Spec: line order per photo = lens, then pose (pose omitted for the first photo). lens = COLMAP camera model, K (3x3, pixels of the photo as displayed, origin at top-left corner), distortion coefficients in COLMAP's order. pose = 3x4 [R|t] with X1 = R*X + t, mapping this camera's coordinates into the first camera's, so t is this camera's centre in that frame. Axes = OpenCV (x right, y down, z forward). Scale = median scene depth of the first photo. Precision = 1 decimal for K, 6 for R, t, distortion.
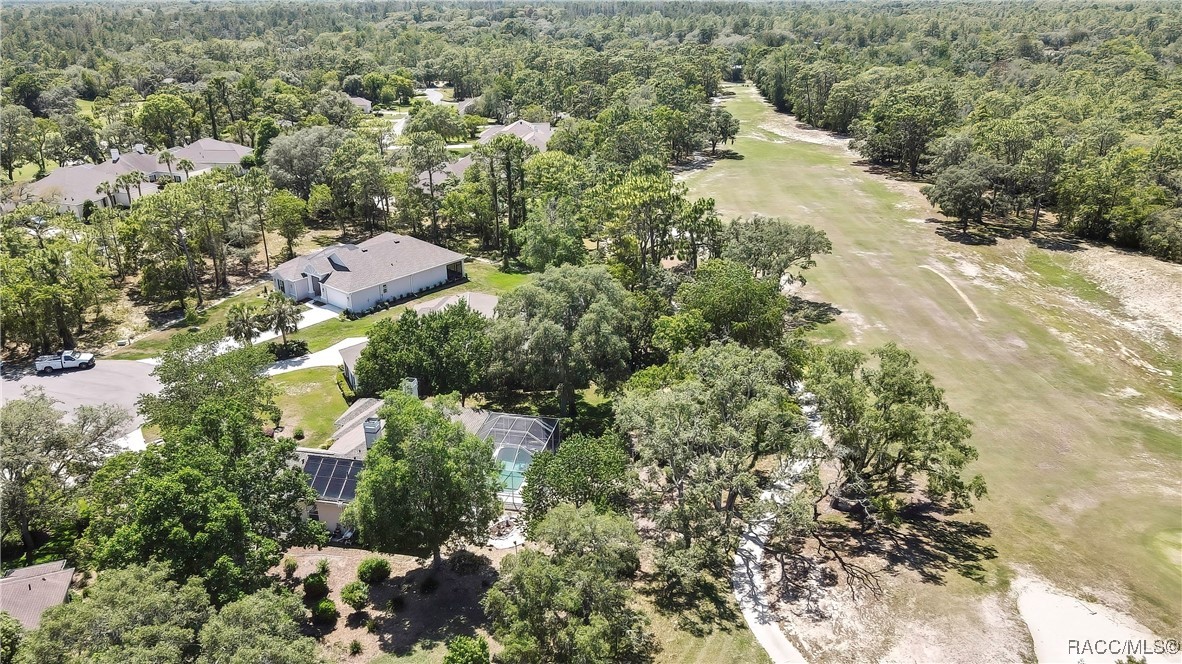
lens RADIAL K [[877.8, 0, 592.0], [0, 877.8, 331.5], [0, 0, 1]] dist [0.007628, 0.013963]
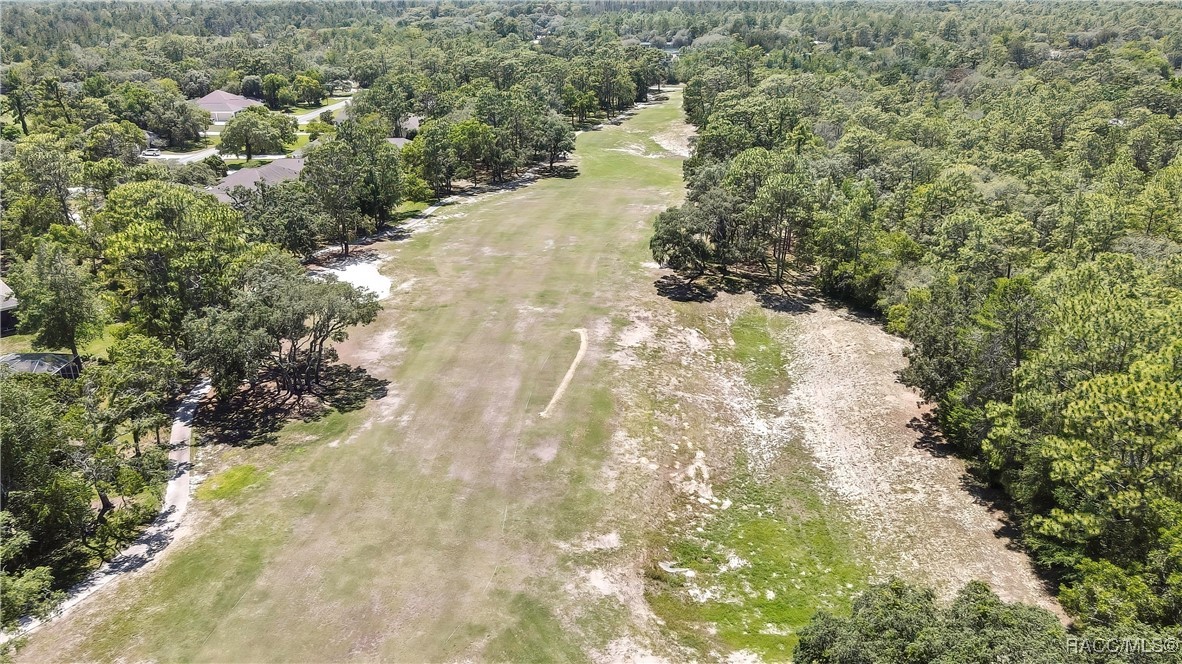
lens RADIAL K [[877.8, 0, 592.9], [0, 877.8, 330.7], [0, 0, 1]] dist [0.007628, 0.013963]
pose [[0.995013, 0.036841, -0.092695, 0.423365], [-0.036342, 0.999314, 0.007067, -0.072368], [0.092892, -0.003663, 0.995669, 0.167297]]
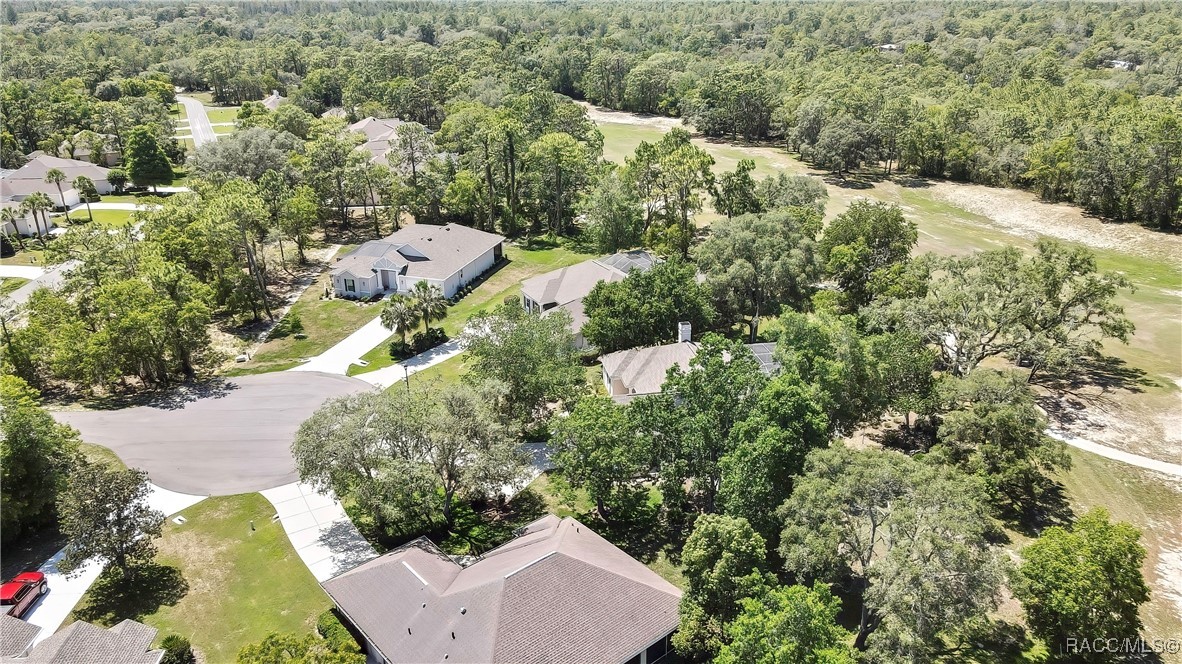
lens RADIAL K [[877.8, 0, 594.4], [0, 877.8, 334.3], [0, 0, 1]] dist [0.007628, 0.013963]
pose [[0.921999, -0.147175, 0.358130, -0.373287], [0.145477, 0.988849, 0.031844, 0.008284], [-0.358823, 0.022739, 0.933129, -0.004545]]
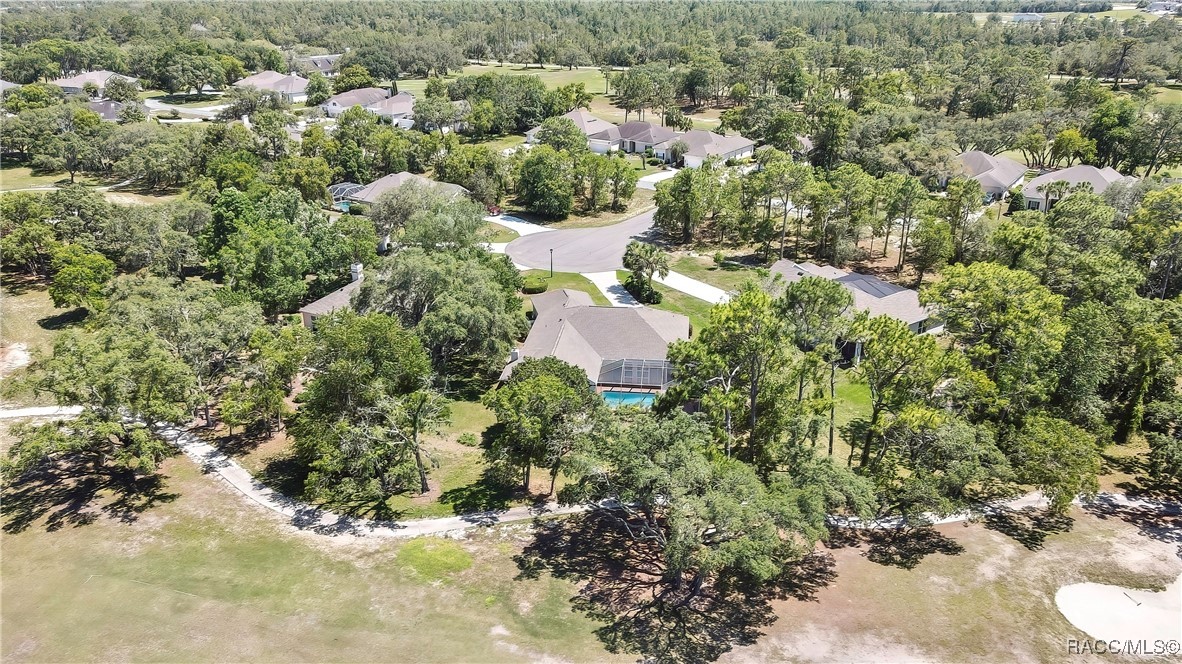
lens RADIAL K [[877.8, 0, 591.0], [0, 877.8, 331.8], [0, 0, 1]] dist [0.007628, 0.013963]
pose [[-0.239691, 0.361695, -0.900958, 0.506625], [-0.358320, 0.829533, 0.428348, -0.284415], [0.902305, 0.425503, -0.069229, 0.714239]]
